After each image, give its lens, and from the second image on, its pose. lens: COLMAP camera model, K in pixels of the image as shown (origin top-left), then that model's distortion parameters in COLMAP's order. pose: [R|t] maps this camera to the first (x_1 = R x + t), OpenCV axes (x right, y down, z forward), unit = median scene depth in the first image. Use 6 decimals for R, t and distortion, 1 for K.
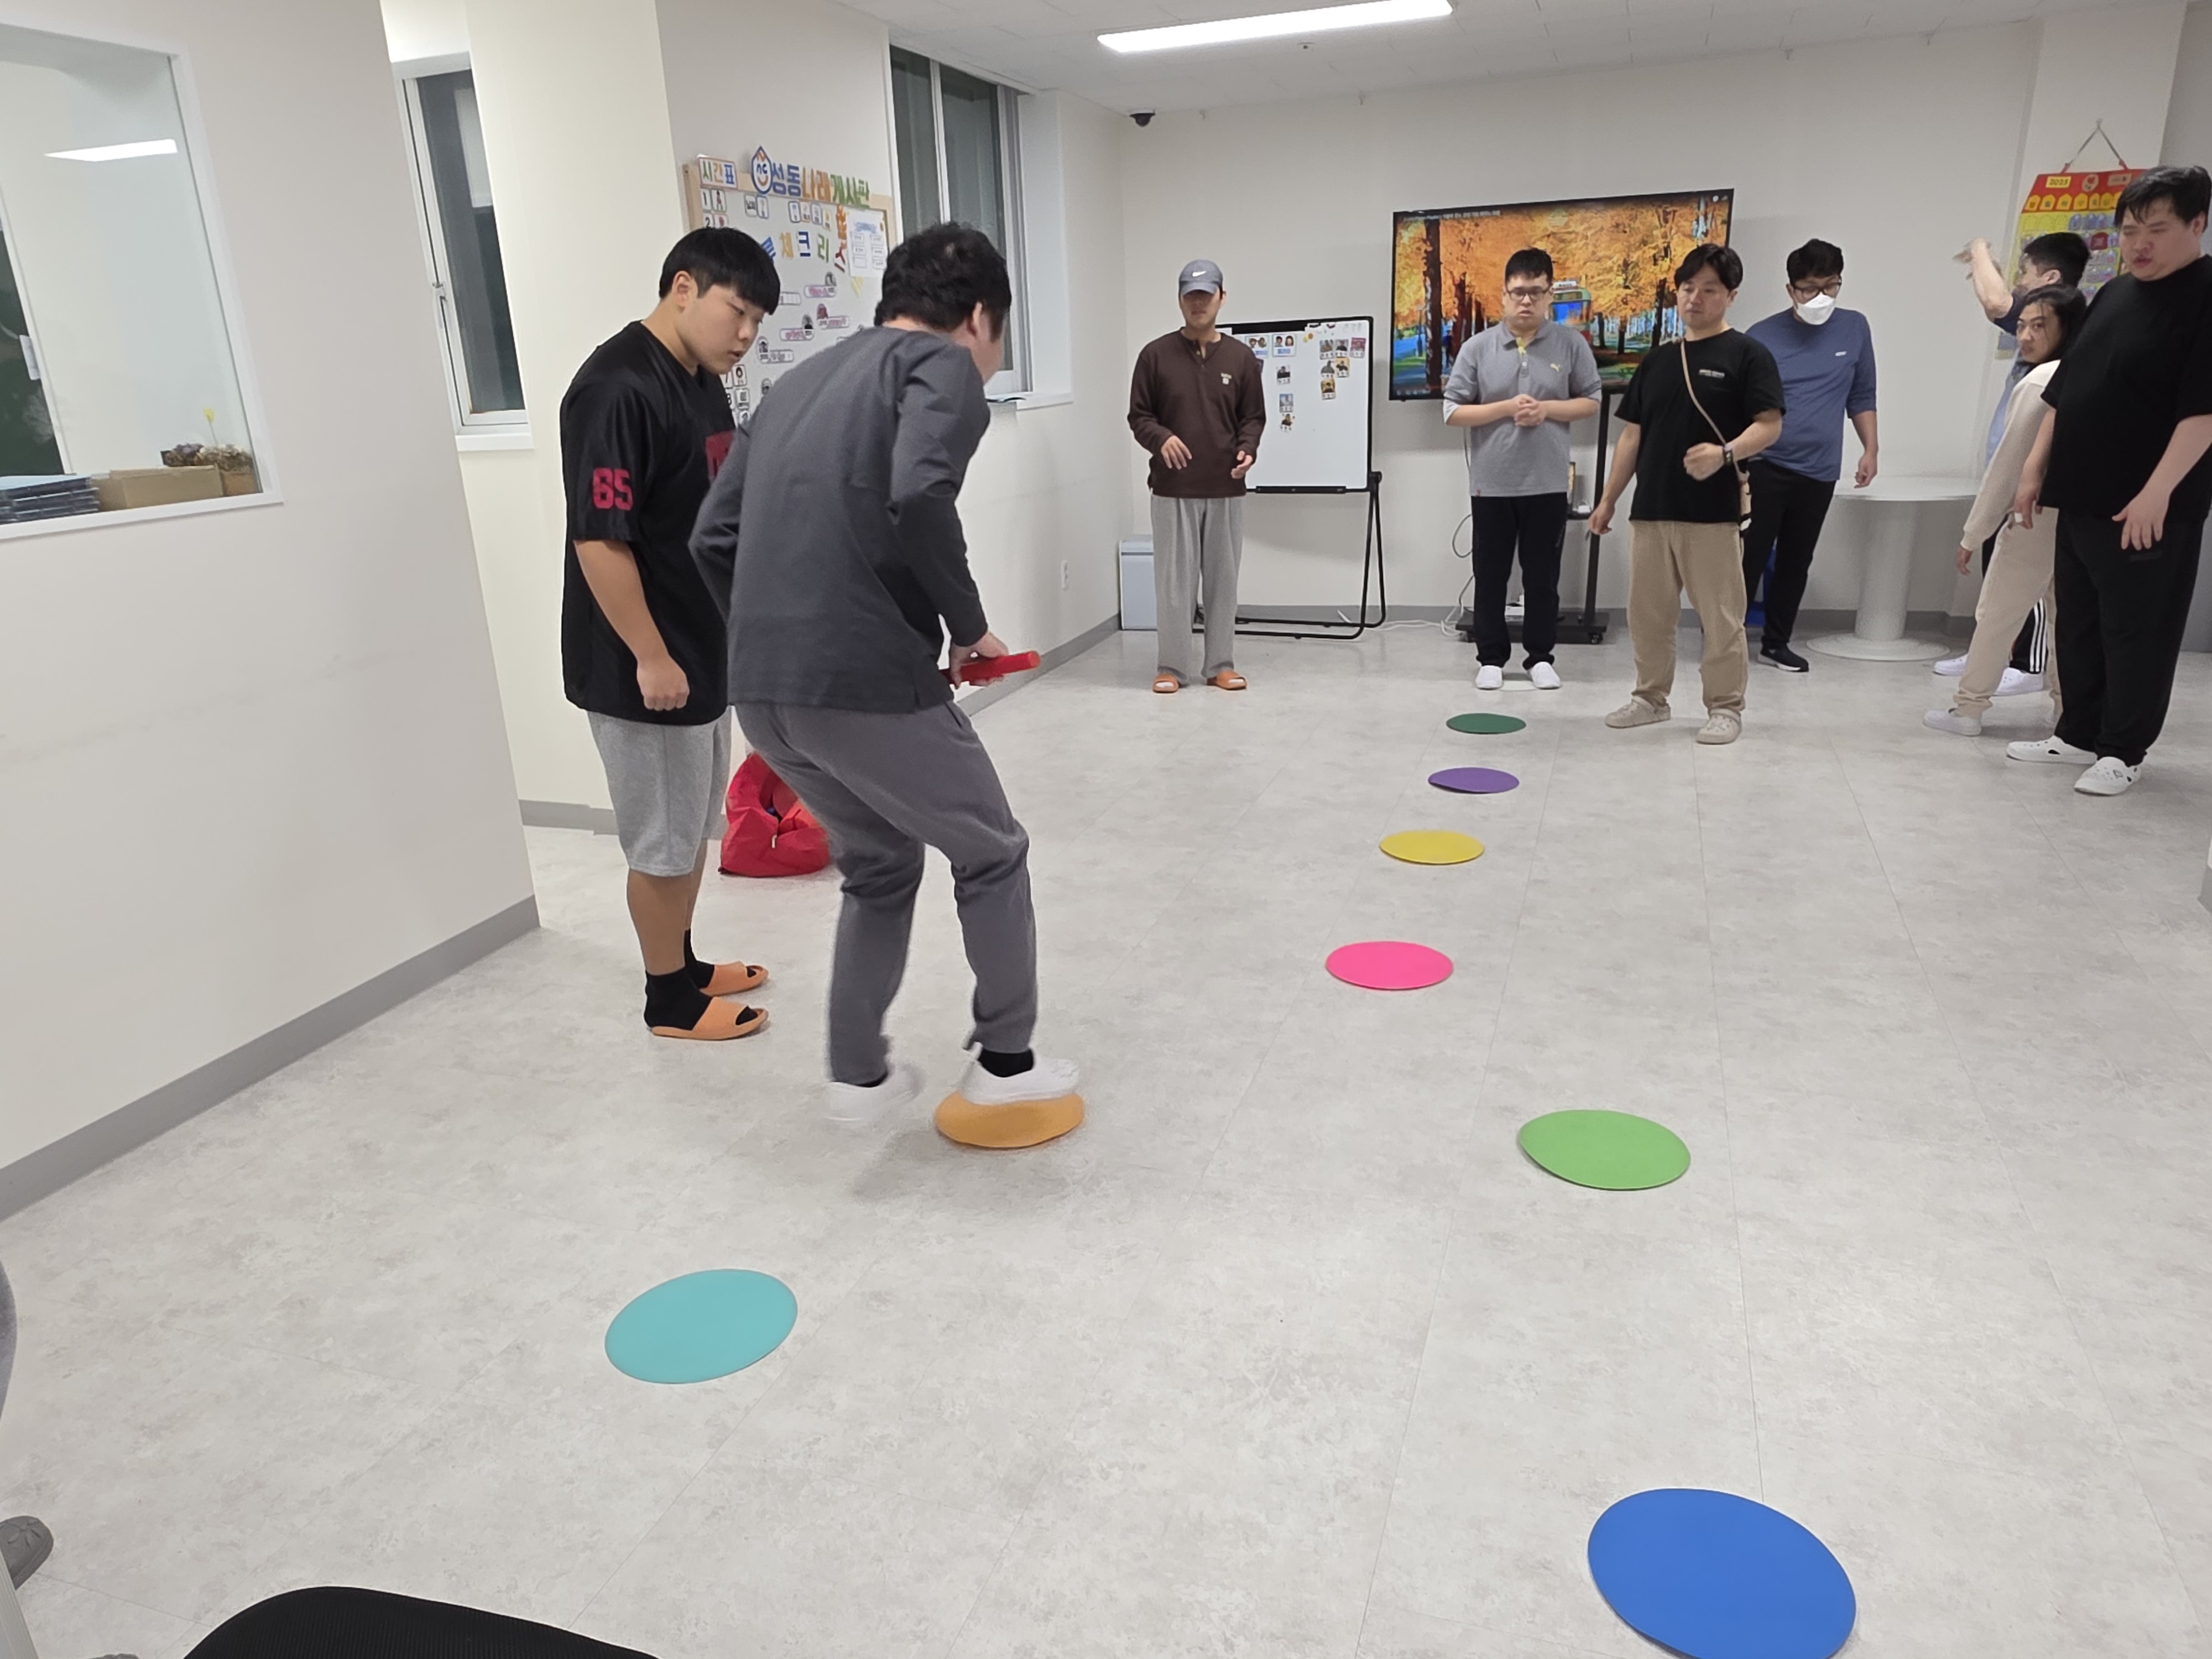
lens RADIAL K [[1501.3, 0, 1093.3], [0, 1501.3, 846.0], [0, 0, 1]] dist [0.019422, -0.011731]
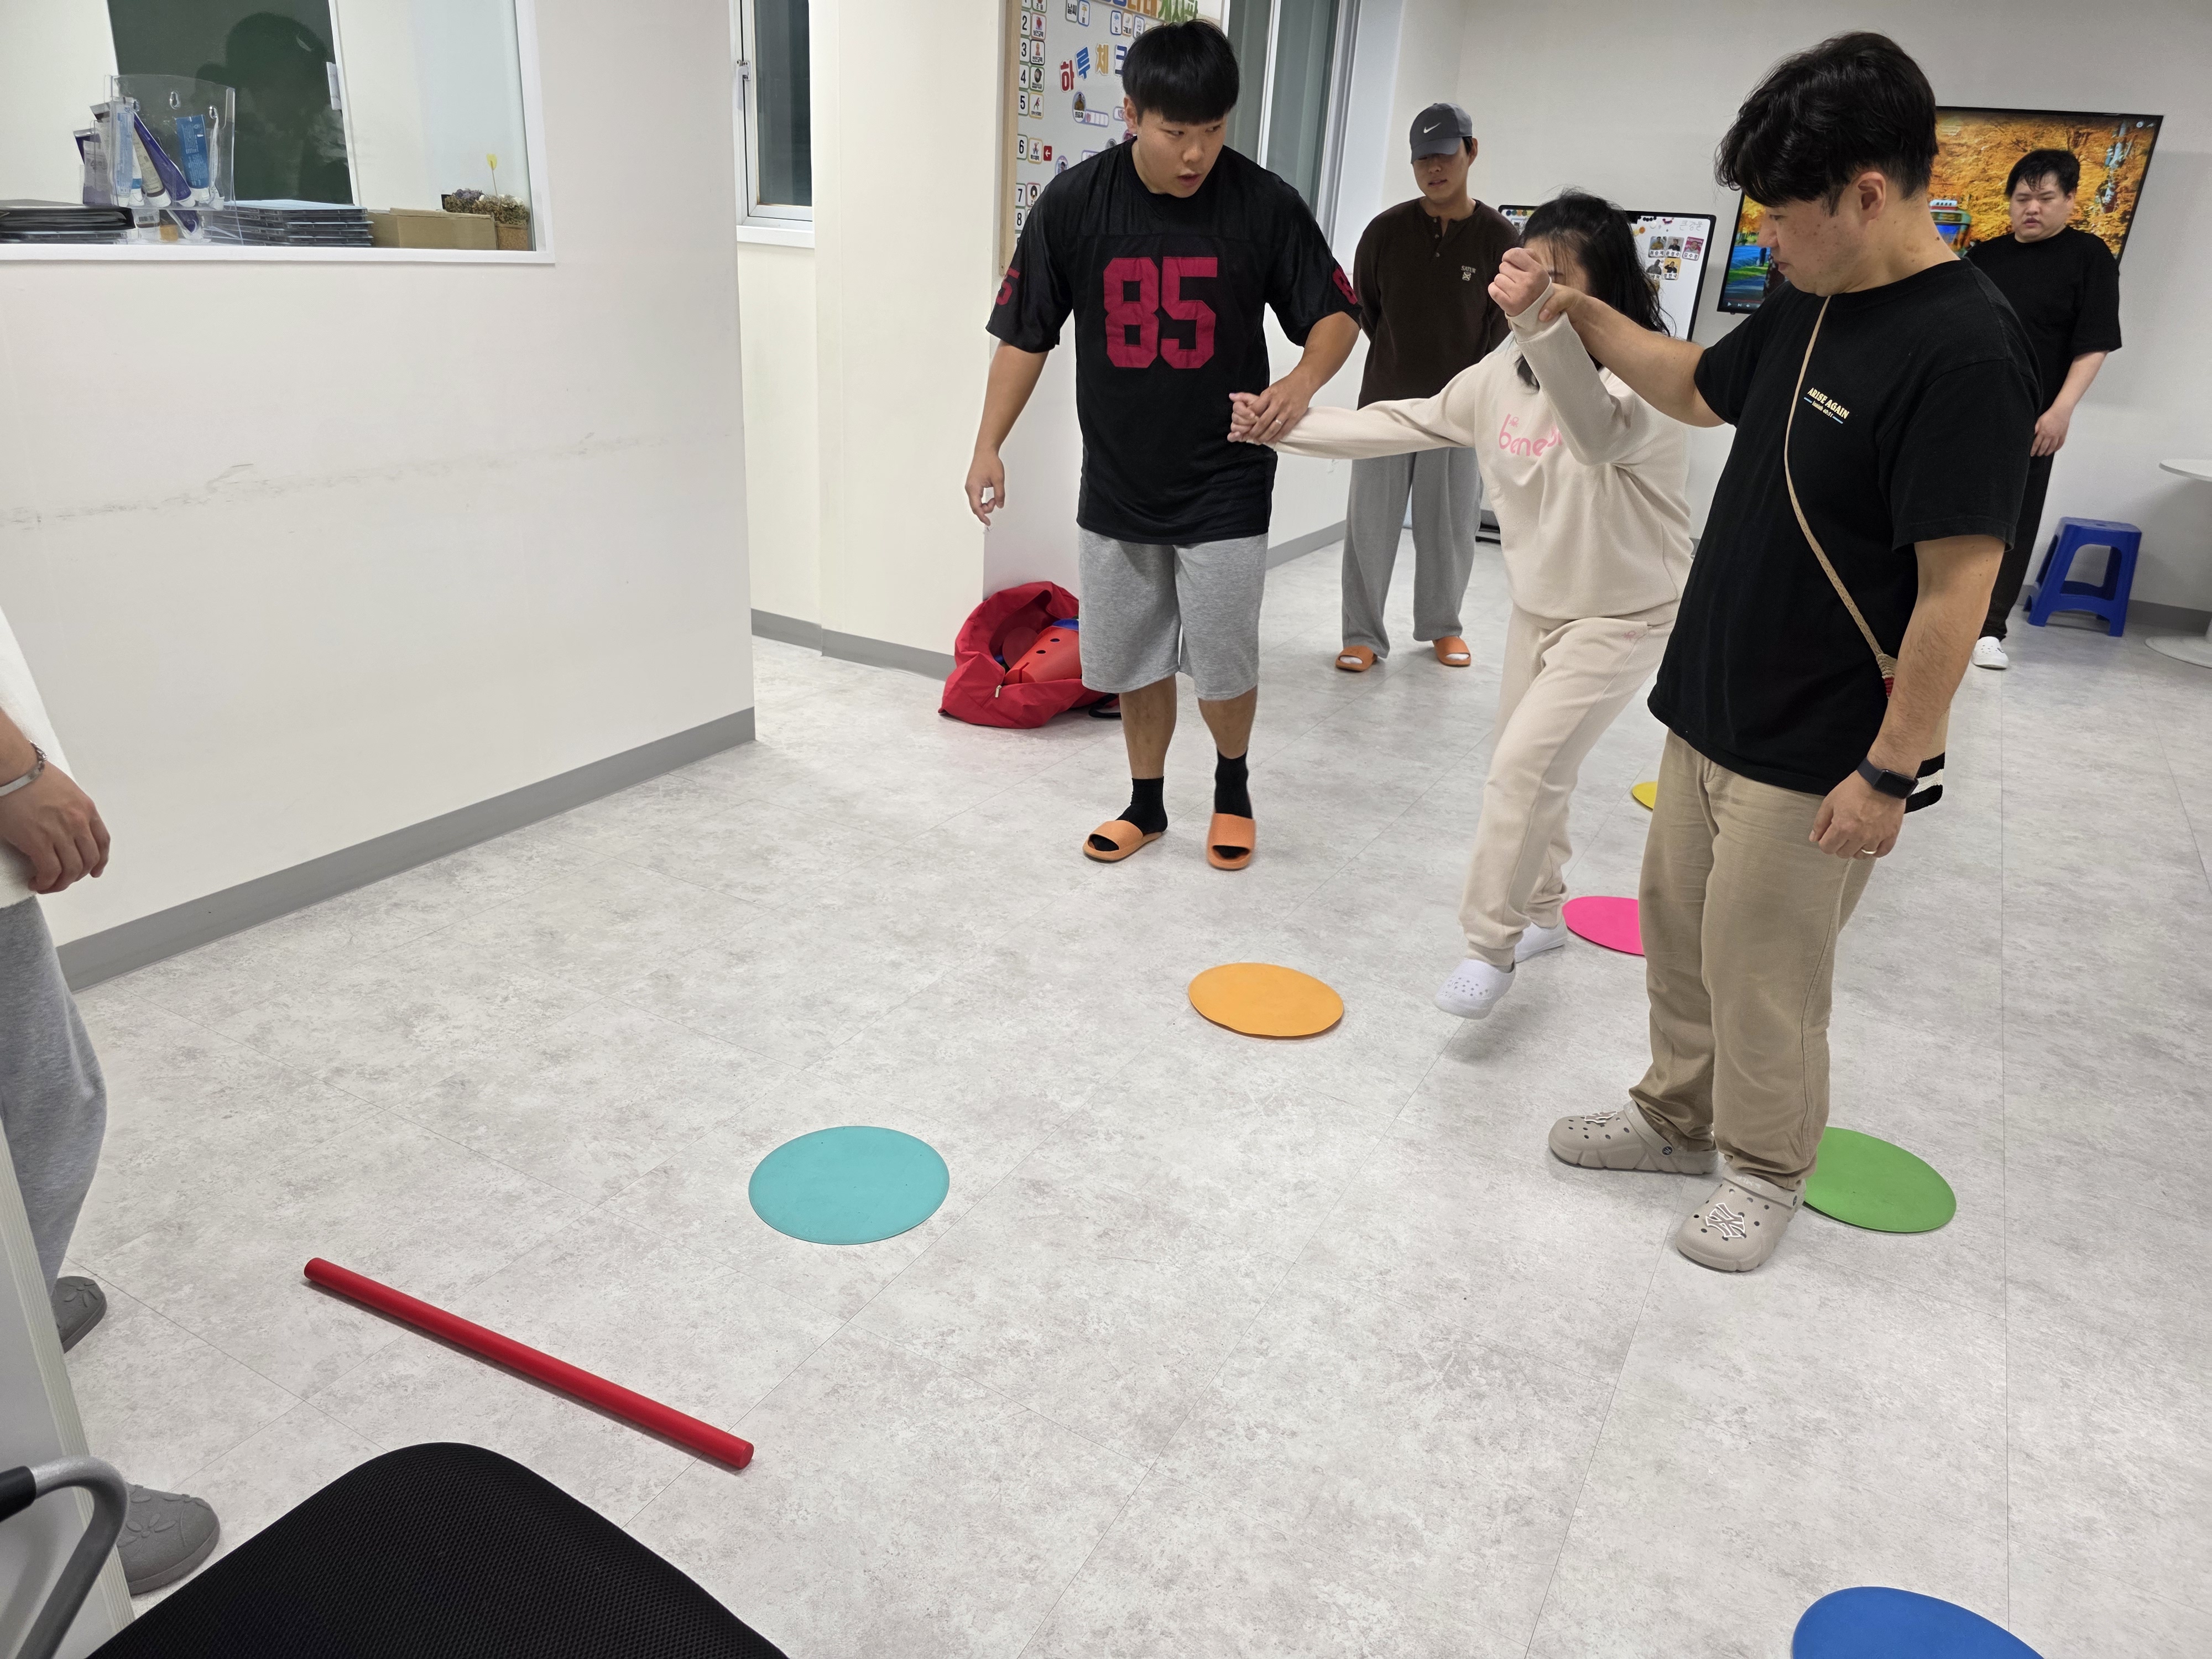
lens RADIAL K [[1480.0, 0, 1131.1], [0, 1480.0, 822.2], [0, 0, 1]] dist [0.077785, -0.073619]
pose [[0.981523, 0.159960, -0.105006, -0.020864], [-0.152849, 0.985576, 0.072642, -0.002200], [0.115111, -0.055249, 0.991815, 0.084396]]
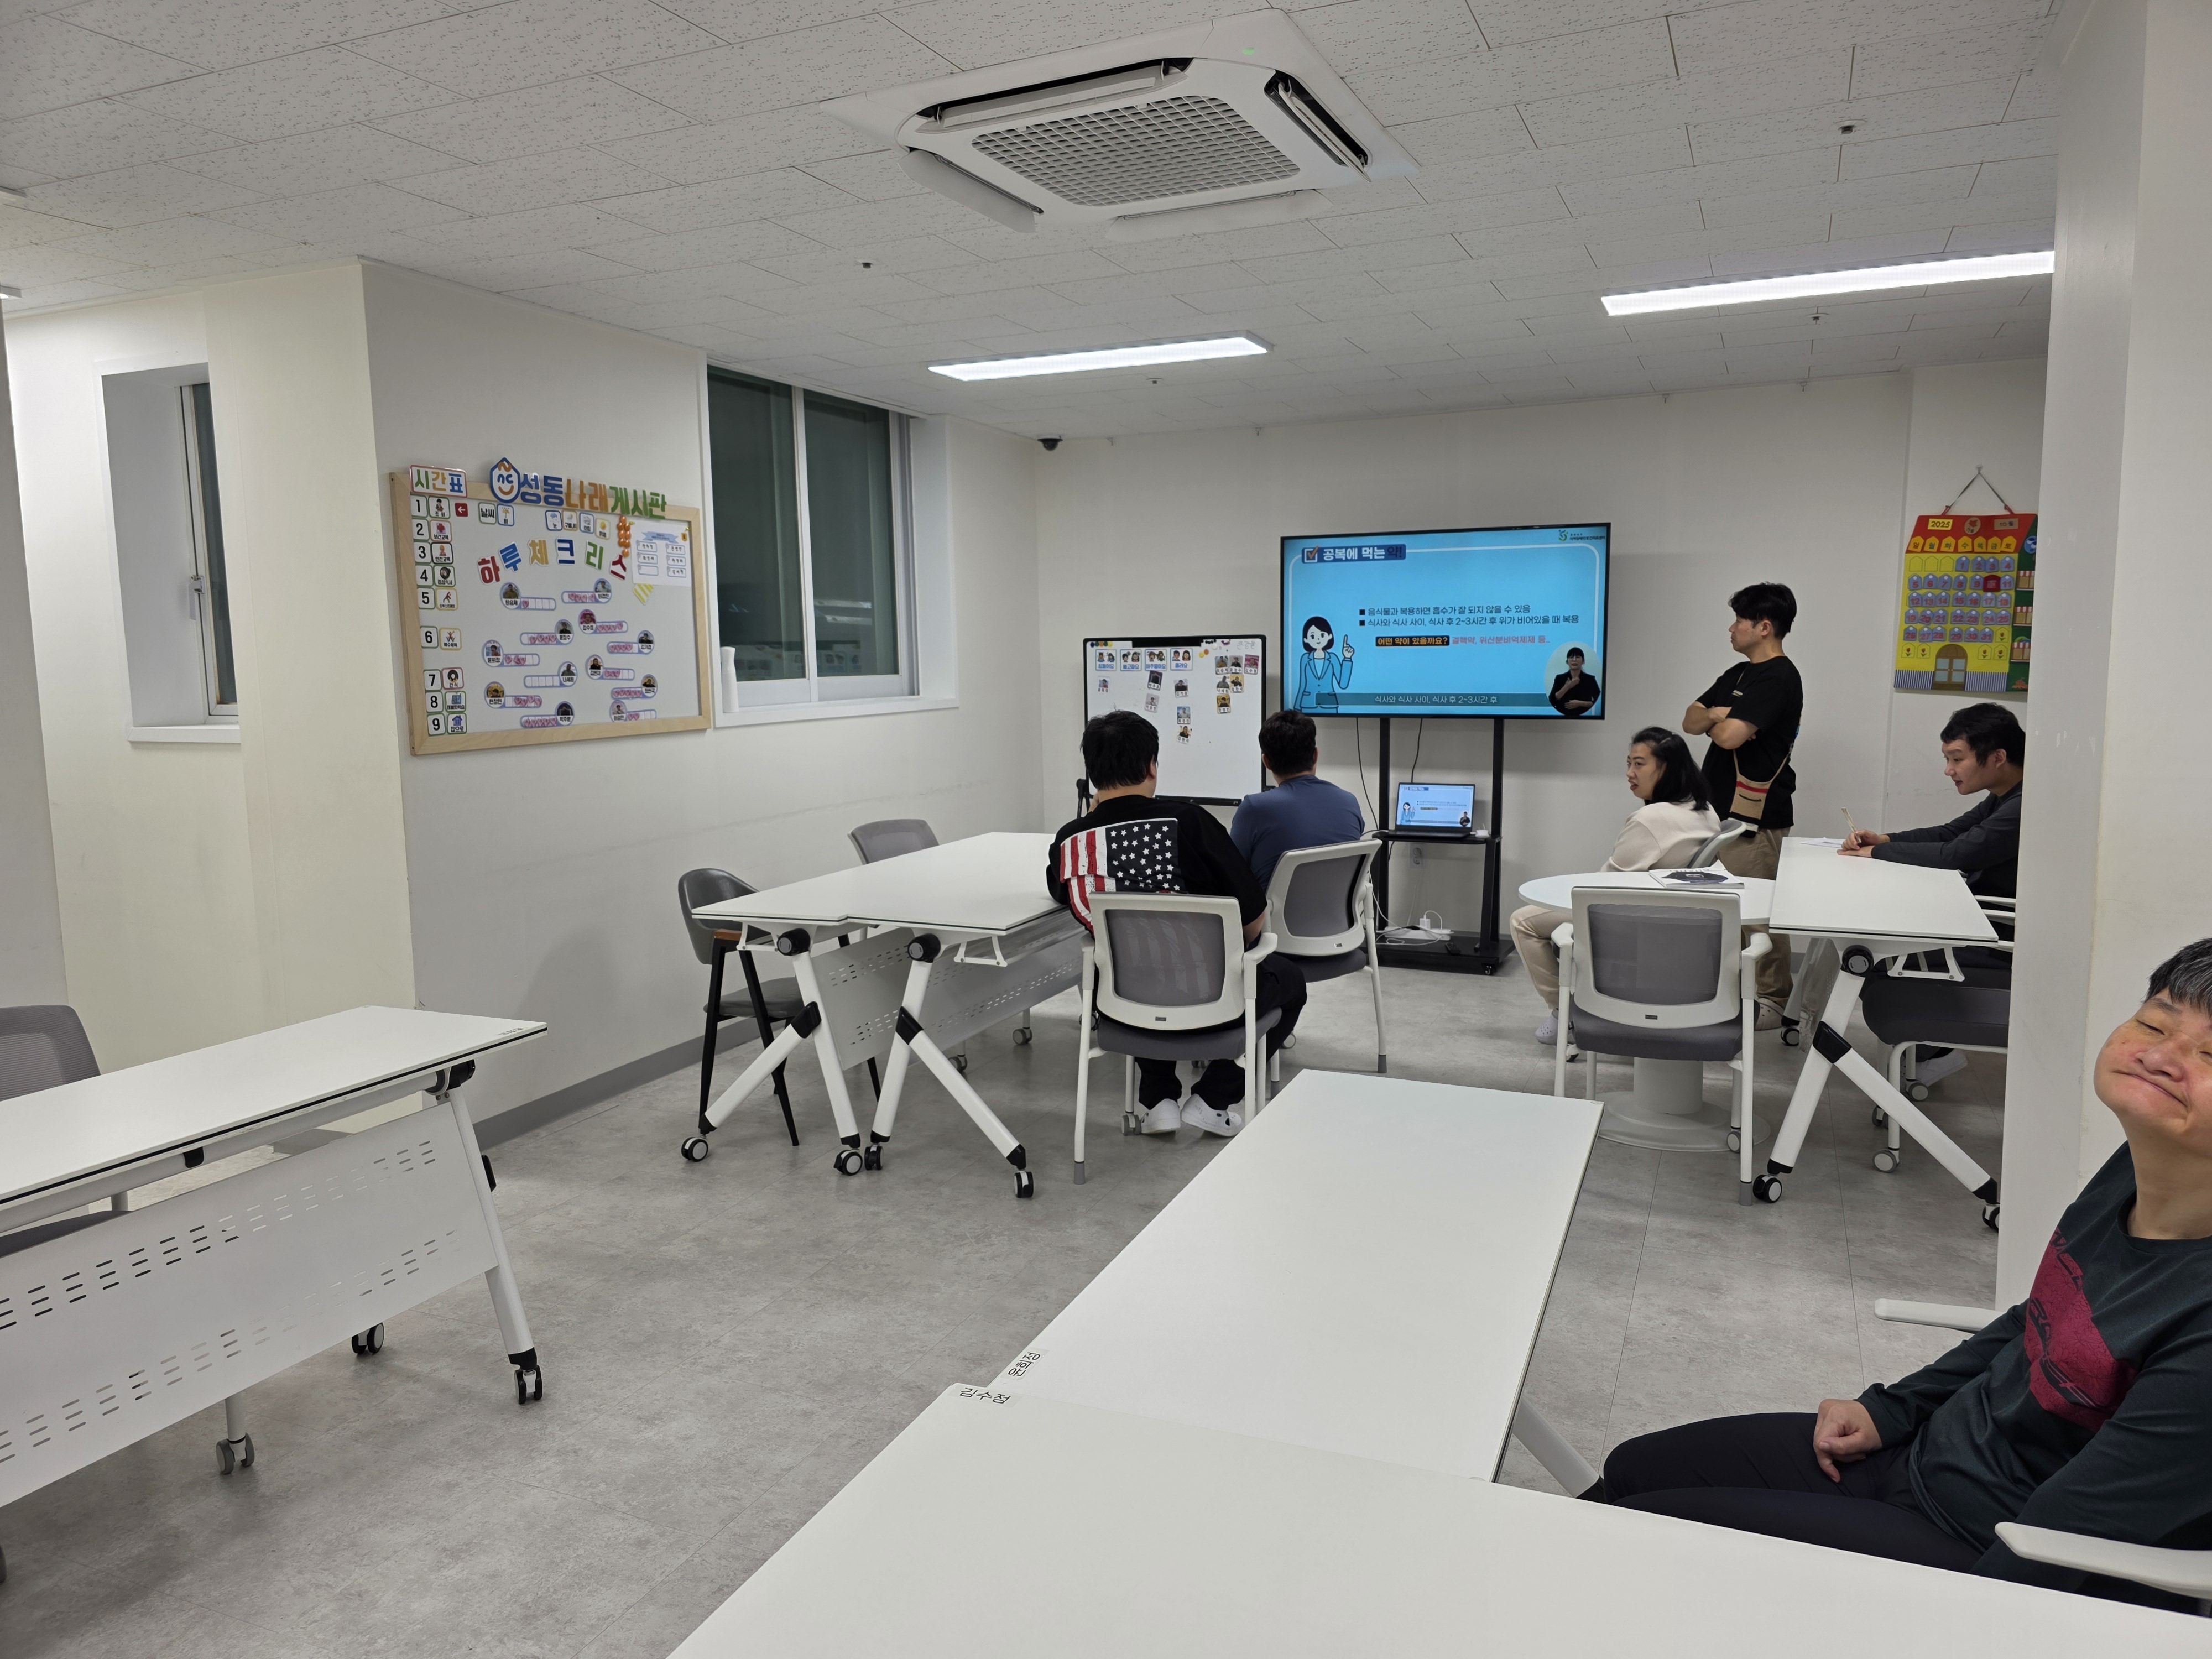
lens RADIAL K [[1480.0, 0, 1131.1], [0, 1480.0, 822.2], [0, 0, 1]] dist [0.077785, -0.073619]
pose [[0.997718, 0.037079, -0.056431, 0.423752], [-0.047540, 0.979228, -0.197111, -0.091579], [0.047950, 0.199344, 0.978756, 0.171649]]
